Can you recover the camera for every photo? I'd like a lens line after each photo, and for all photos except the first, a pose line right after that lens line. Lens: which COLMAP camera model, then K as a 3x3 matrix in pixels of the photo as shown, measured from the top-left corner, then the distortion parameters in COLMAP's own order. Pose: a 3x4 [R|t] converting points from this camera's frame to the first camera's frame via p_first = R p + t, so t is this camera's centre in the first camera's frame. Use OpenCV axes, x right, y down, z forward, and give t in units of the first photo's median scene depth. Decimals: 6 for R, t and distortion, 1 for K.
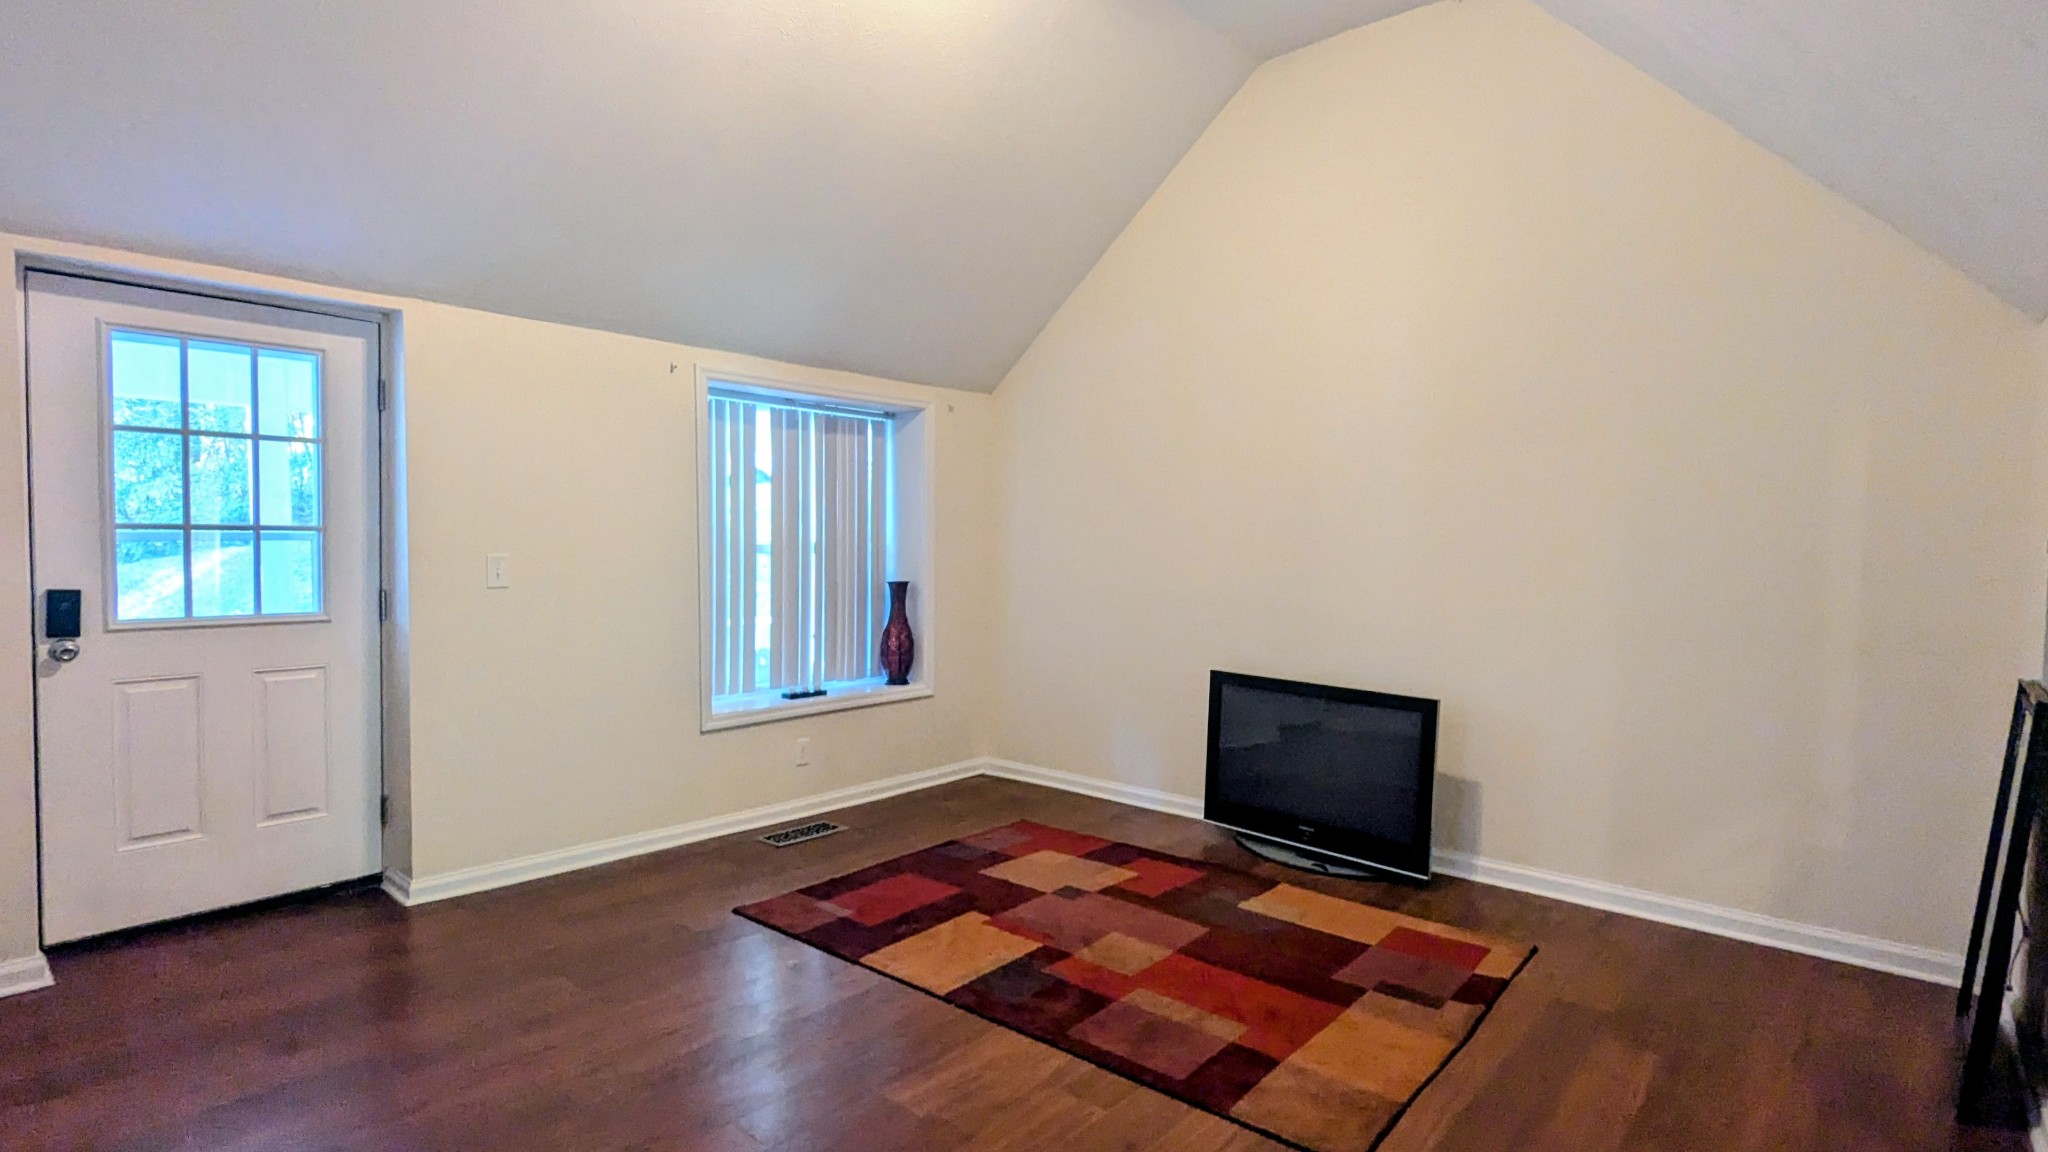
lens RADIAL K [[1026.0, 0, 1024.0], [0, 1026.0, 576.0], [0, 0, 1]] dist [0.000453, -0.000277]
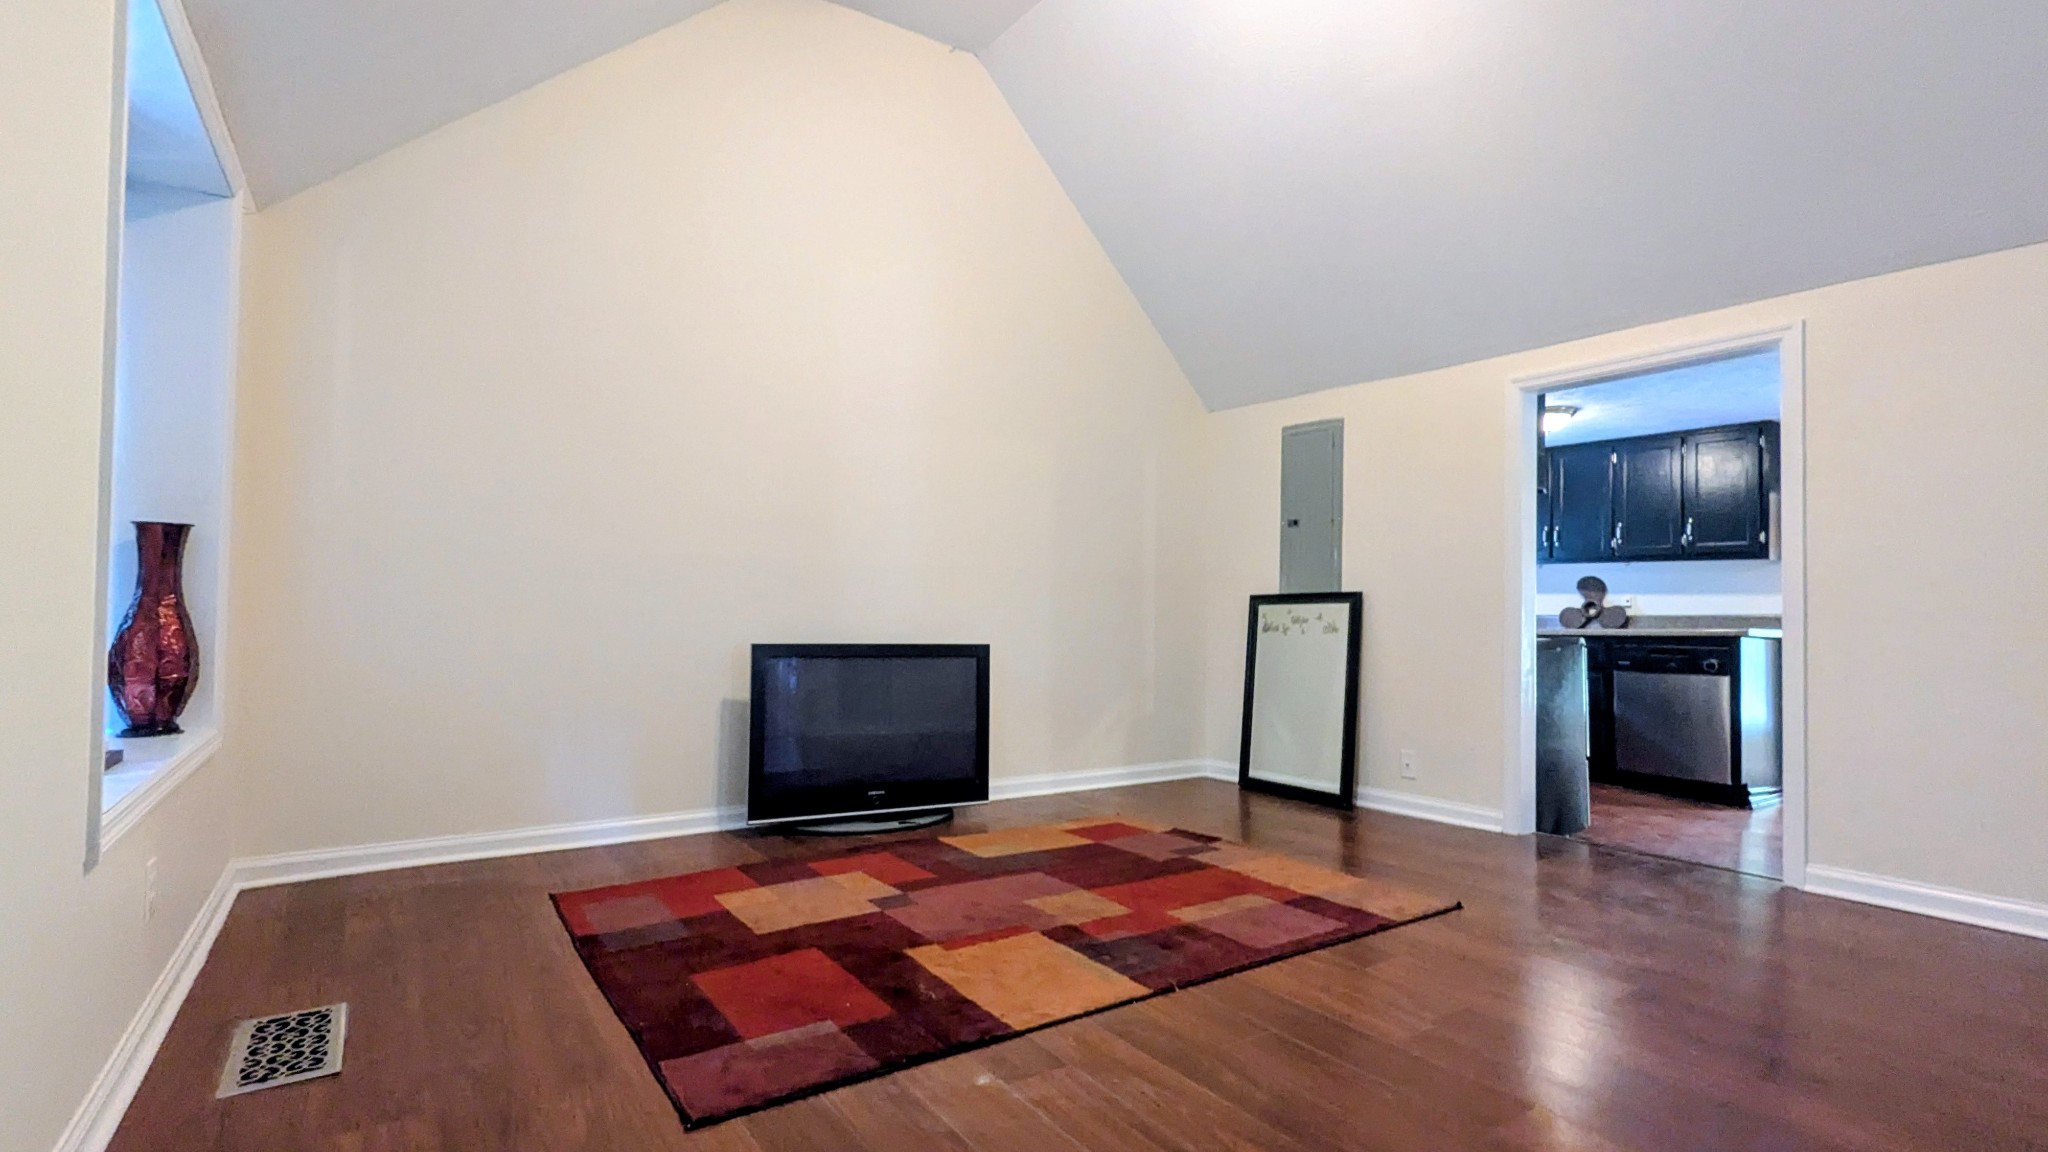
lens RADIAL K [[971.8, 0, 1016.4], [0, 971.8, 576.4], [0, 0, 1]] dist [0.002055, 0.000124]
pose [[0.270077, 0.022889, 0.962567, -0.585031], [0.028227, 0.999099, -0.031678, 0.072544], [-0.962425, 0.035726, 0.269188, 0.612224]]
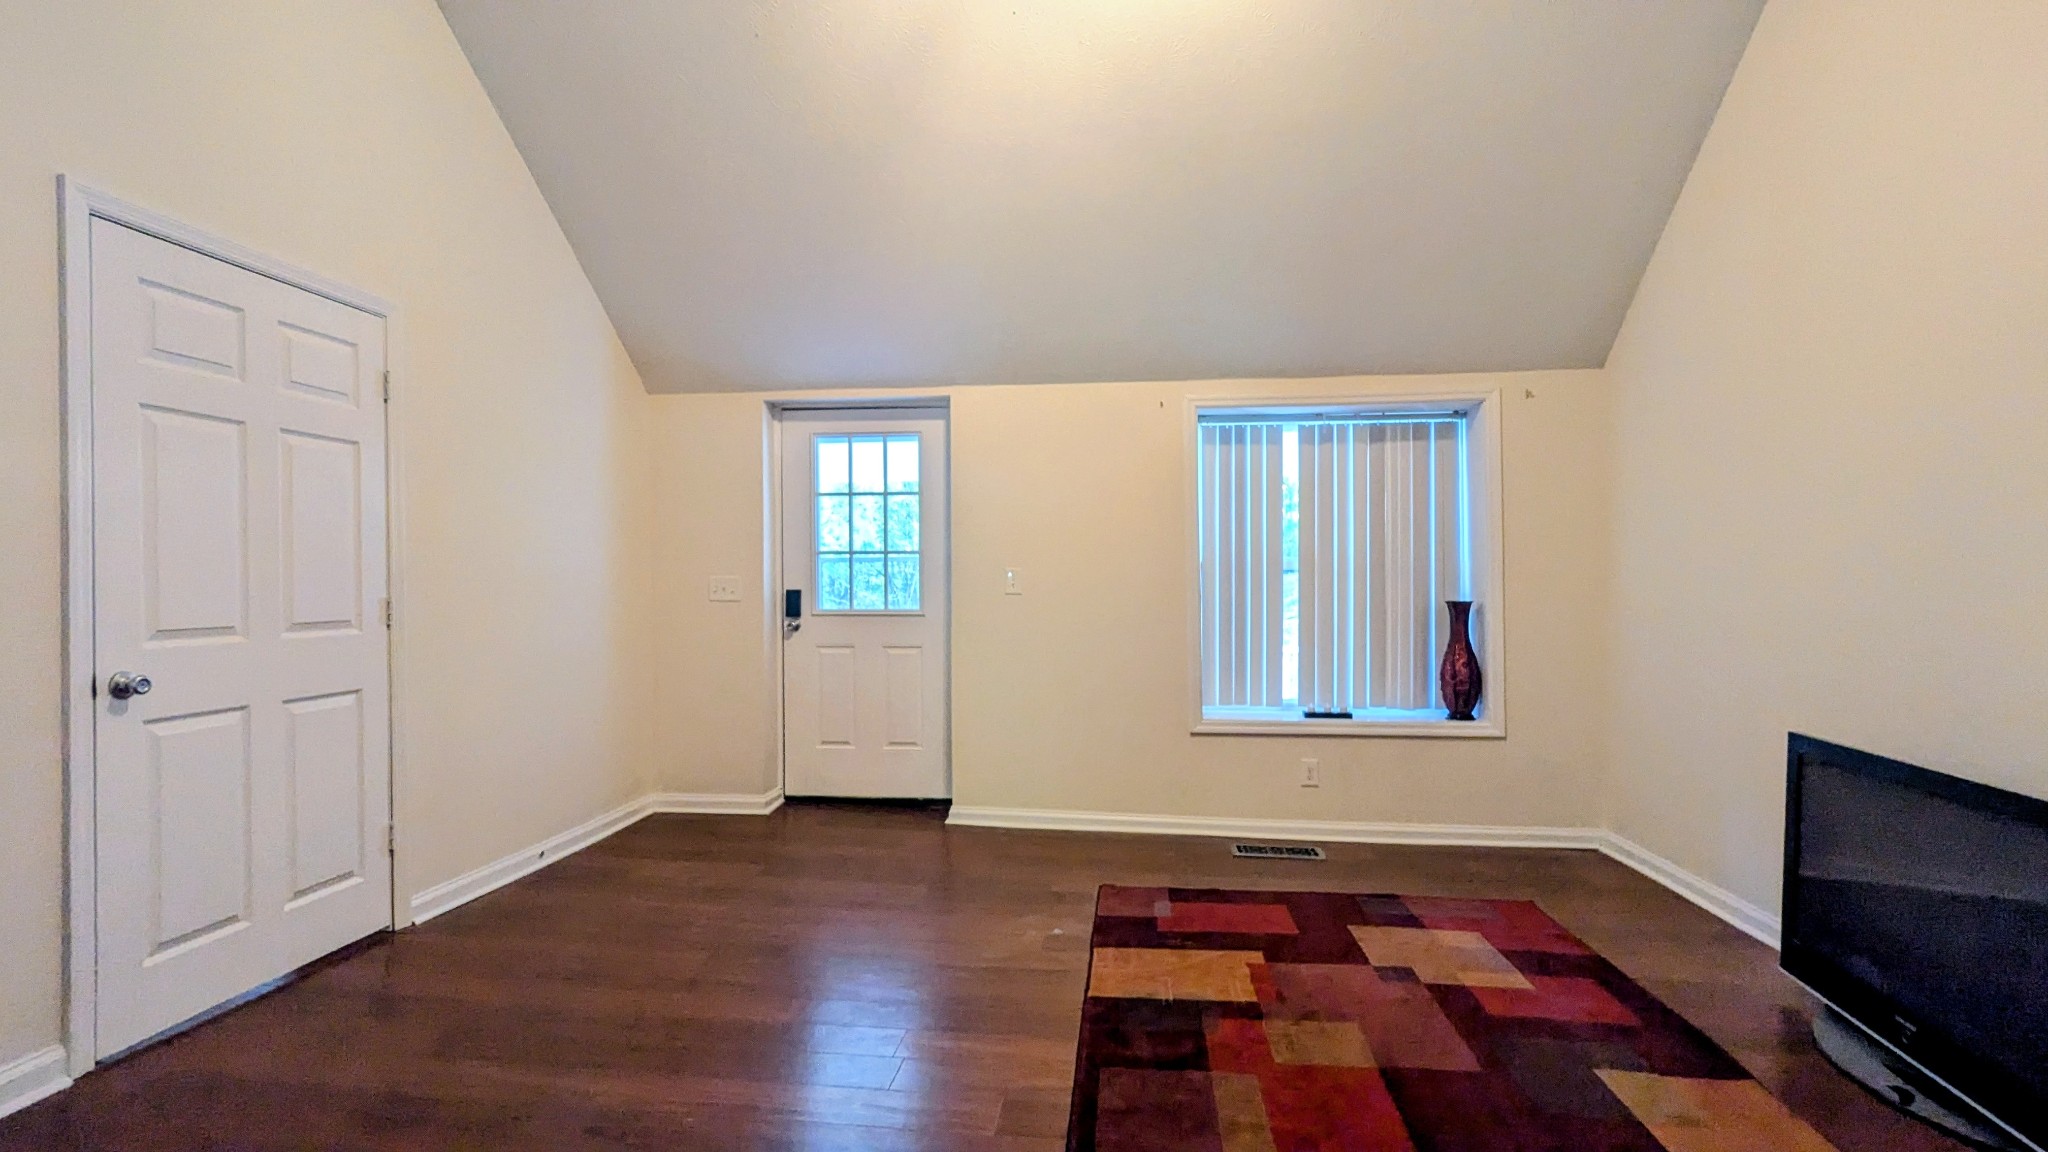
lens RADIAL K [[971.8, 0, 1016.4], [0, 971.8, 576.4], [0, 0, 1]] dist [0.002055, 0.000124]
pose [[0.553796, -0.019938, -0.832414, 0.454730], [-0.024045, 0.998913, -0.039922, 0.033603], [0.832305, 0.042124, 0.552715, 0.287281]]
